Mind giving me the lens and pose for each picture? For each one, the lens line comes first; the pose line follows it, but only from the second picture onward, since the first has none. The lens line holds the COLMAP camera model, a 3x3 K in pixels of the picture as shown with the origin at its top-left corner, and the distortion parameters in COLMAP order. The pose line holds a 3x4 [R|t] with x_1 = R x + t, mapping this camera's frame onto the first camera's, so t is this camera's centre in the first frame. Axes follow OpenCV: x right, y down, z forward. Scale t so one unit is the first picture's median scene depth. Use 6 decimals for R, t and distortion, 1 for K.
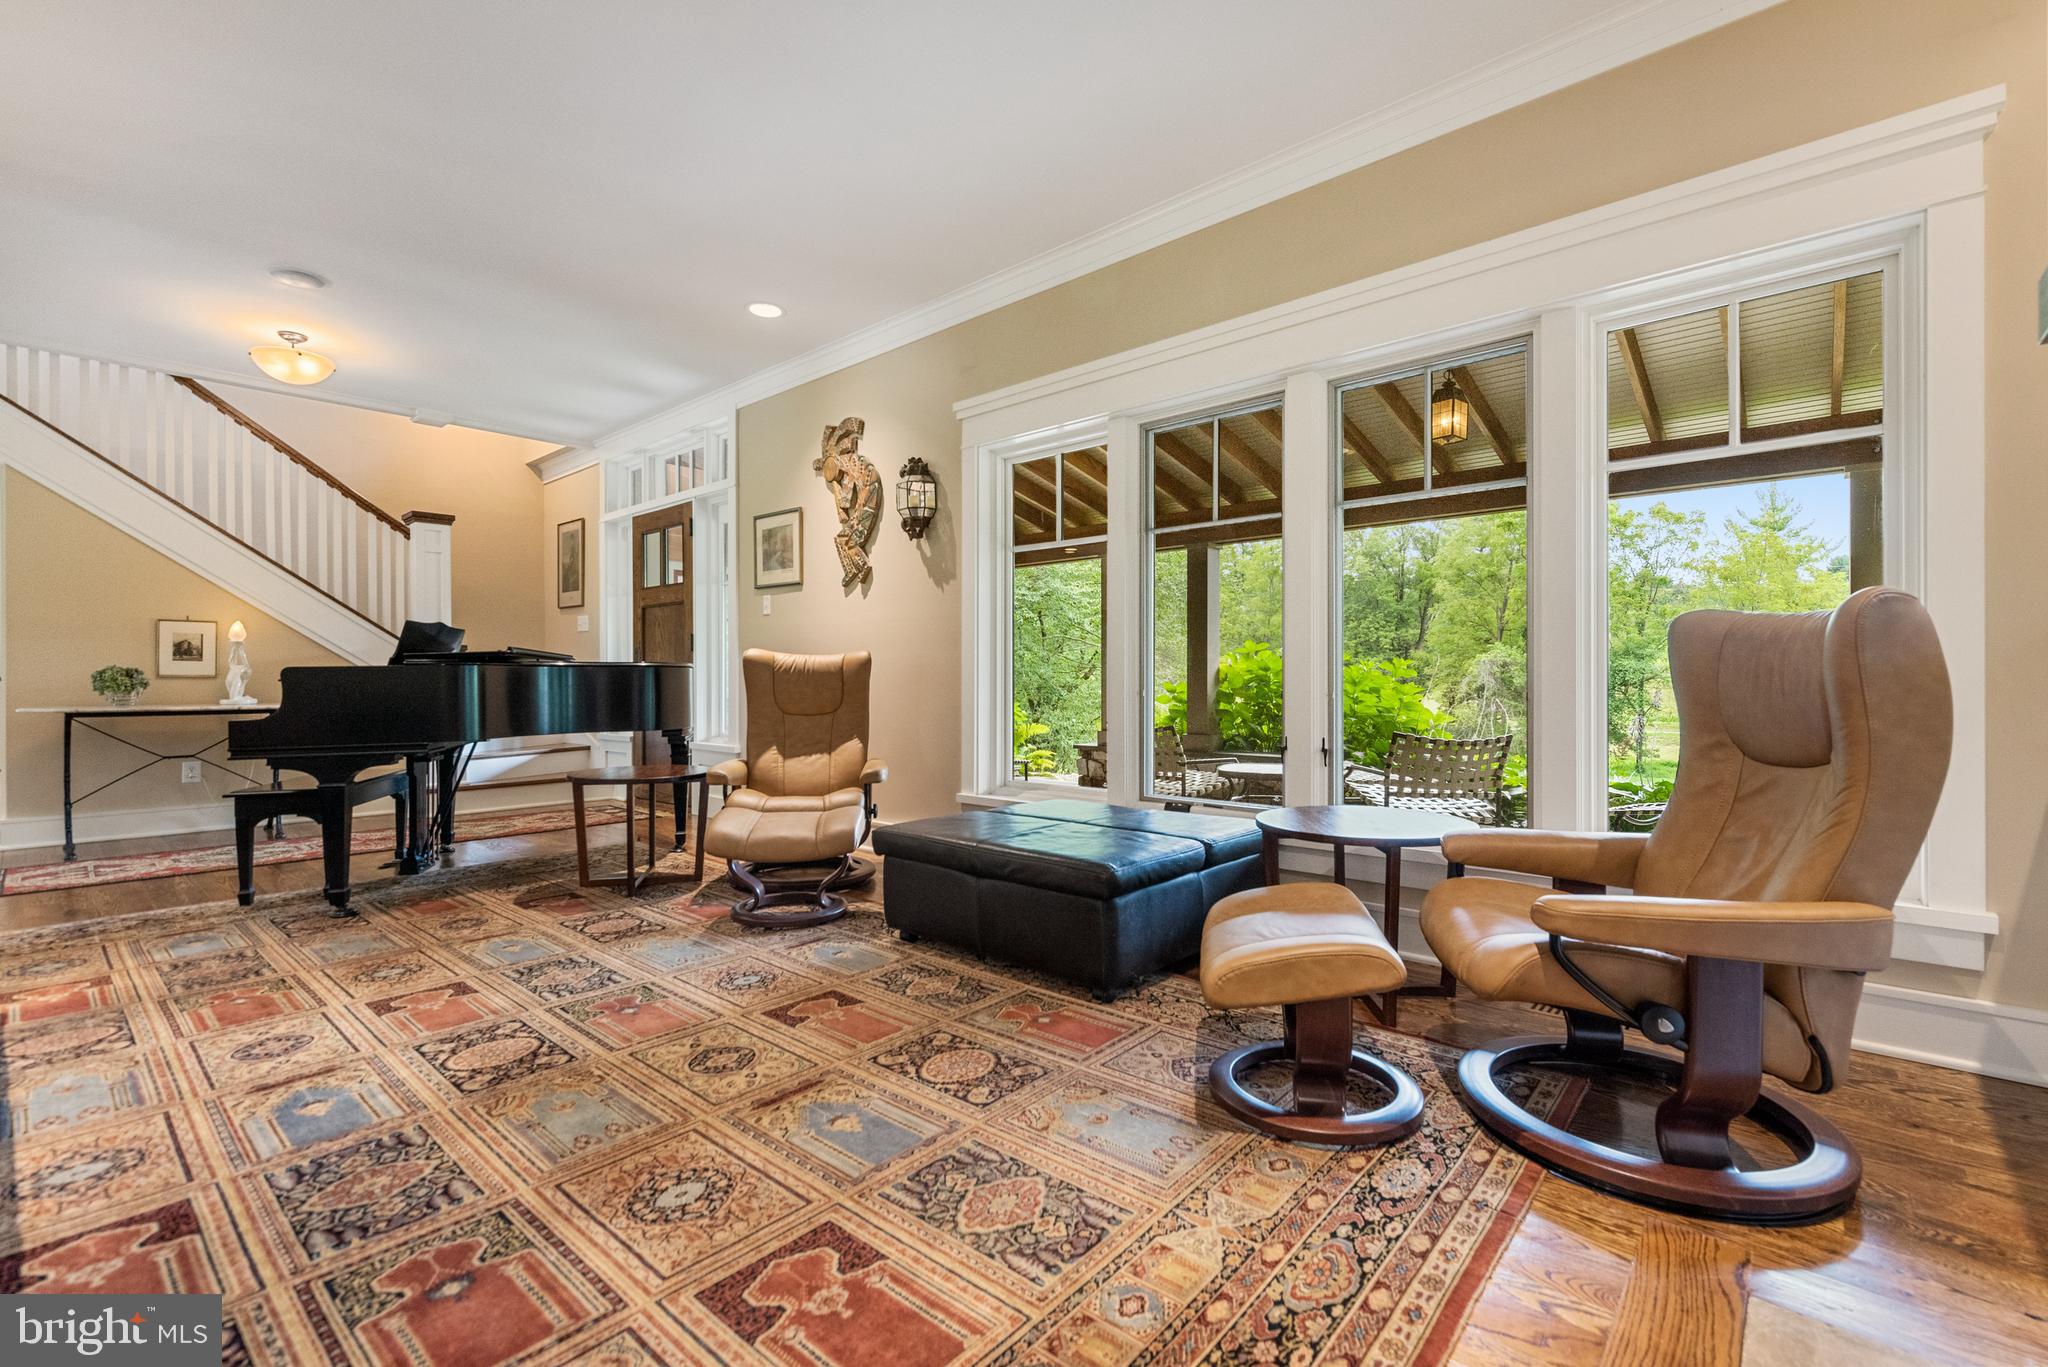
lens RADIAL K [[894.0, 0, 1054.6], [0, 894.0, 681.3], [0, 0, 1]] dist [-0.000382, -0.000211]
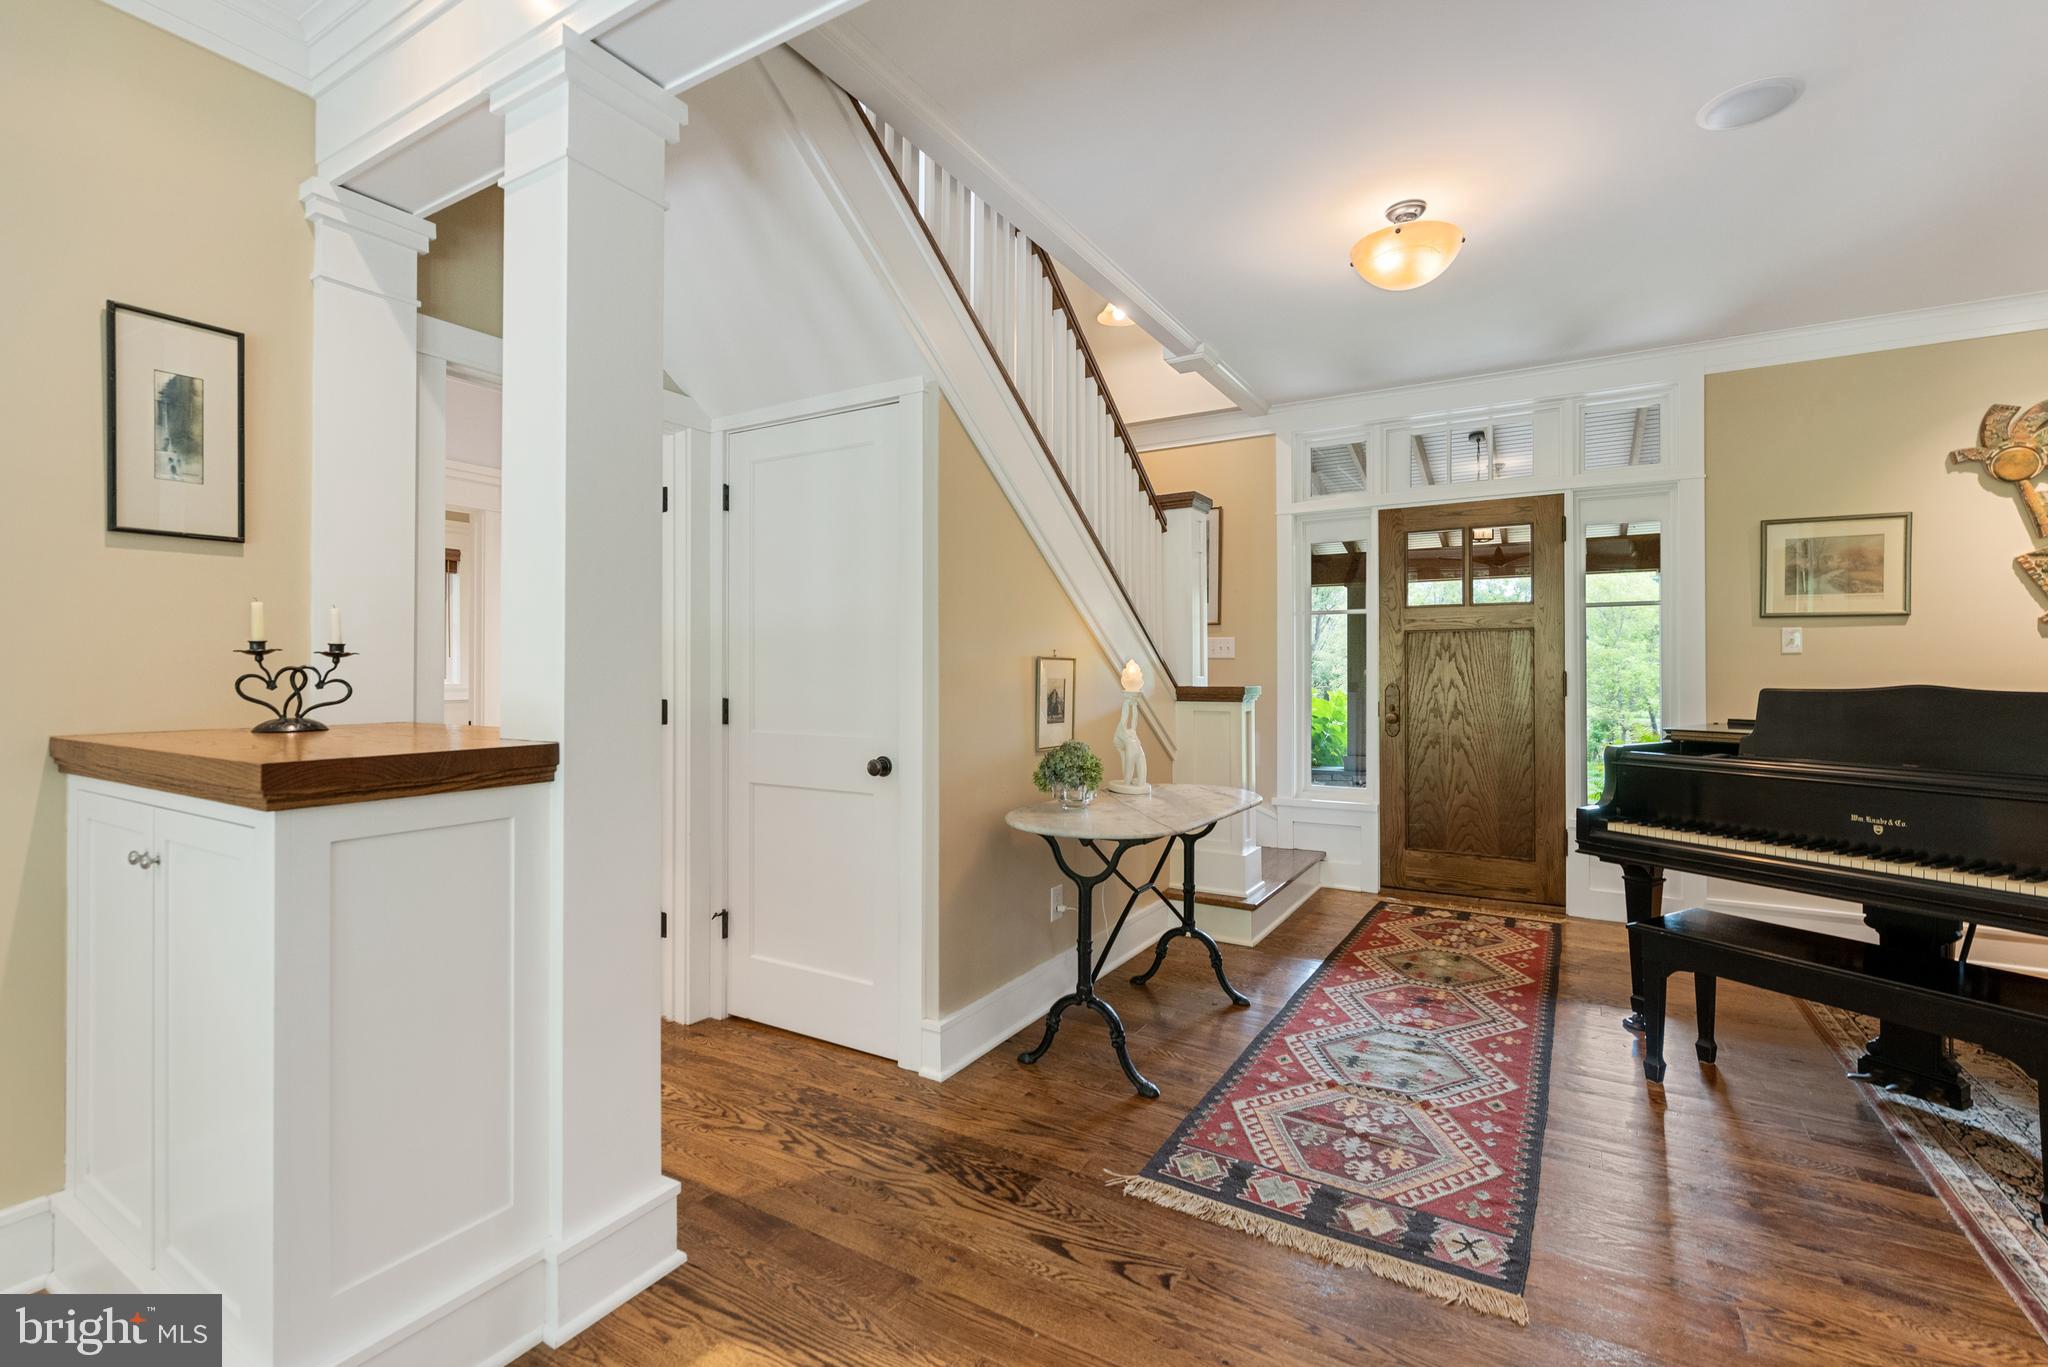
lens RADIAL K [[894.0, 0, 1034.0], [0, 894.0, 671.2], [0, 0, 1]] dist [-0.000382, -0.000211]
pose [[0.984457, 0.003695, 0.175585, -1.152287], [-0.002734, 0.999980, -0.005717, -0.058198], [-0.175602, 0.005148, 0.984448, 0.409034]]
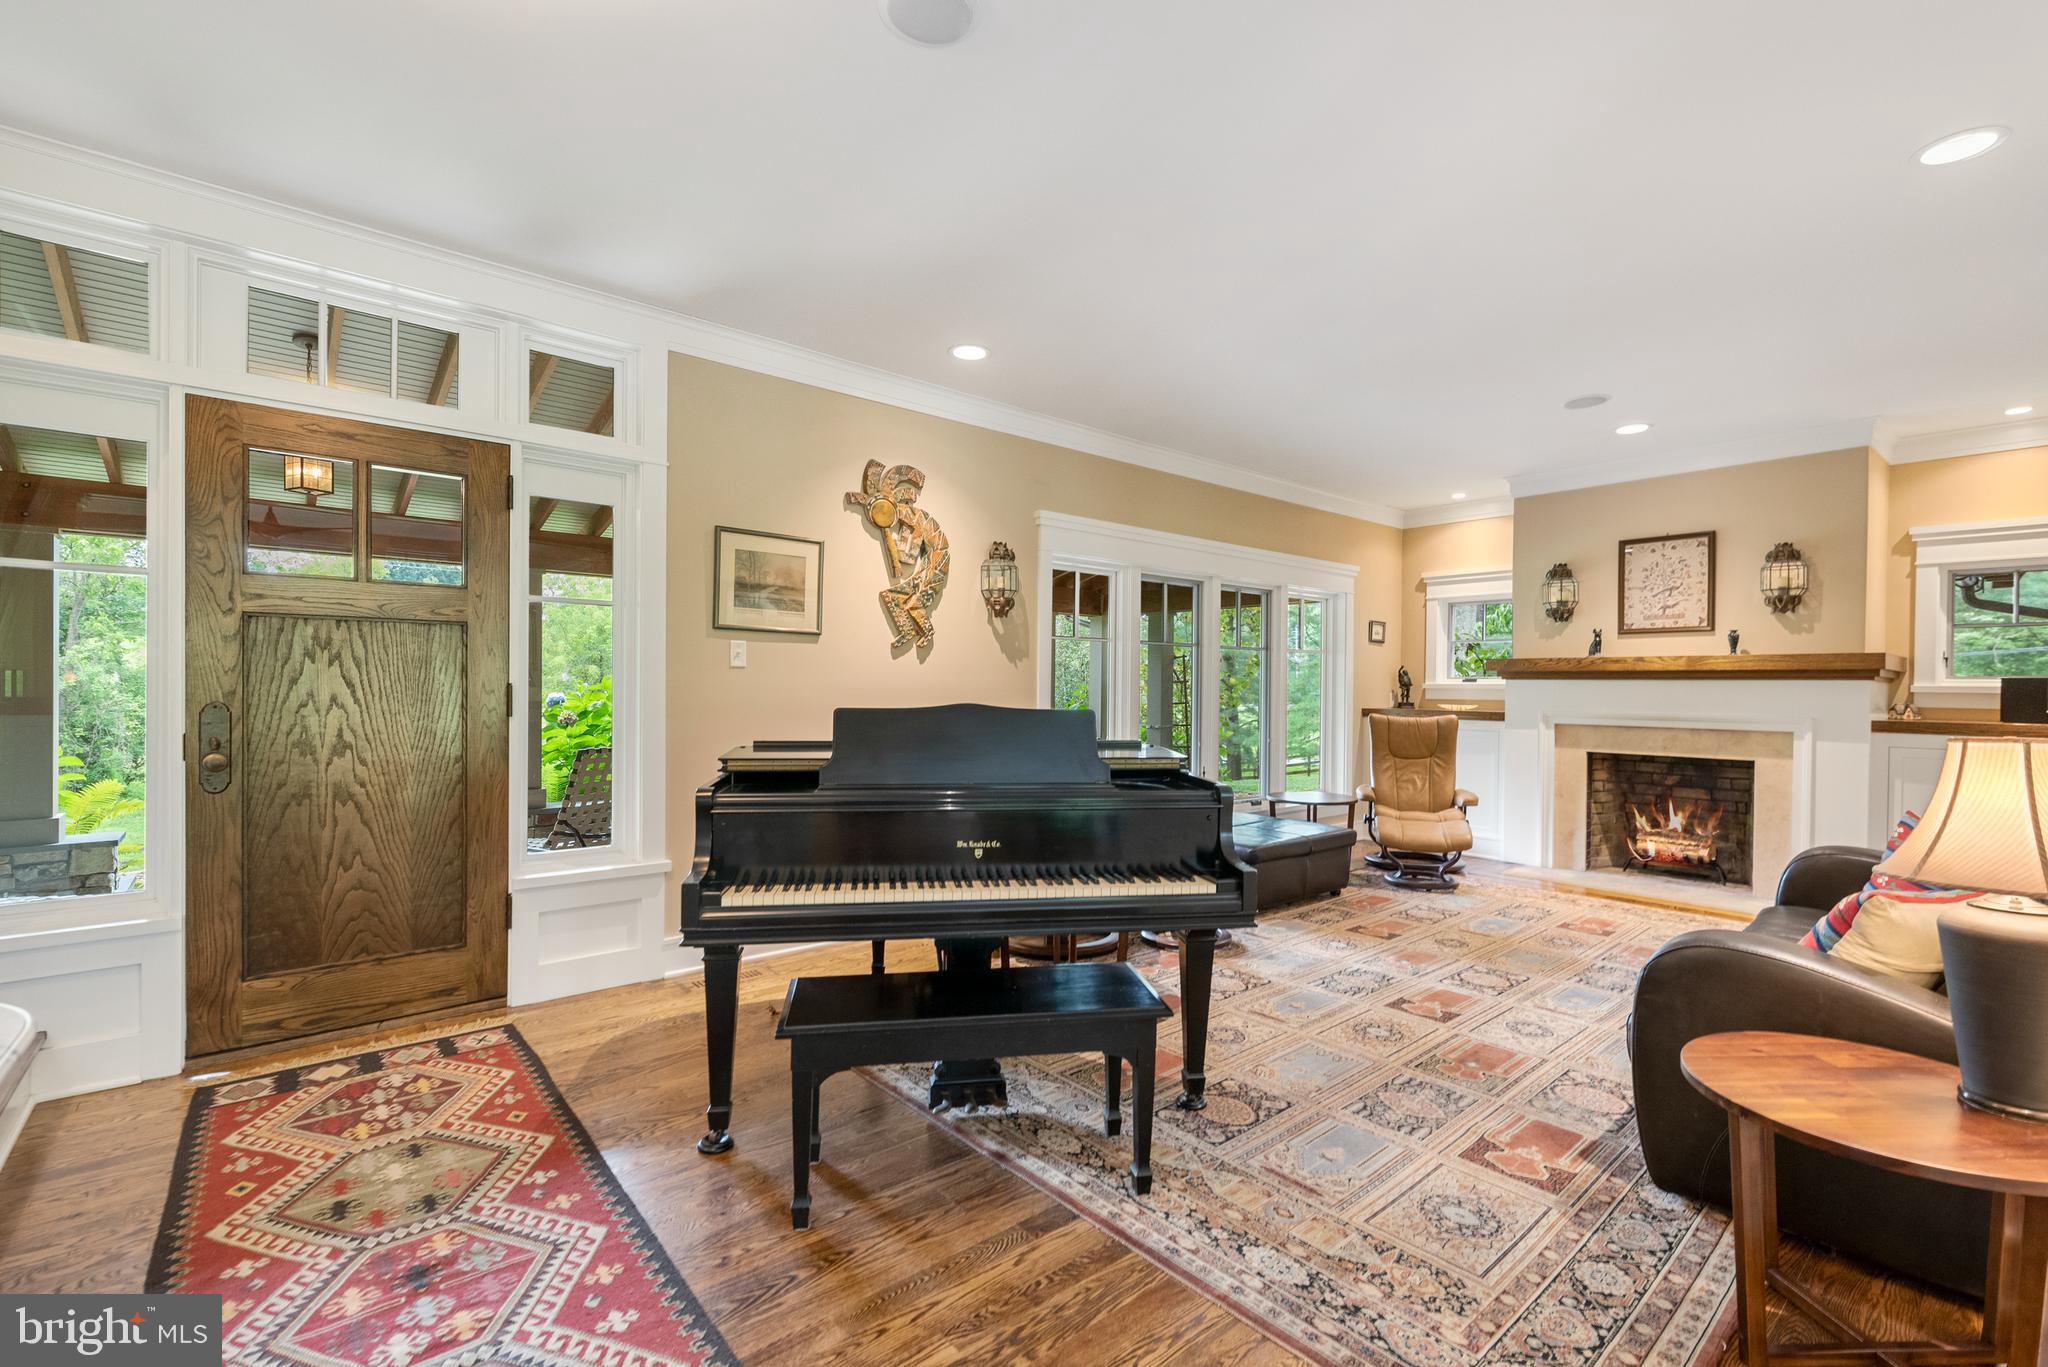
lens RADIAL K [[894.0, 0, 1037.6], [0, 894.0, 694.0], [0, 0, 1]] dist [-0.000382, -0.000211]
pose [[0.141327, -0.003584, 0.989956, -1.080152], [-0.007794, 0.999958, 0.004733, -0.062812], [-0.989932, -0.008385, 0.141293, 0.707449]]
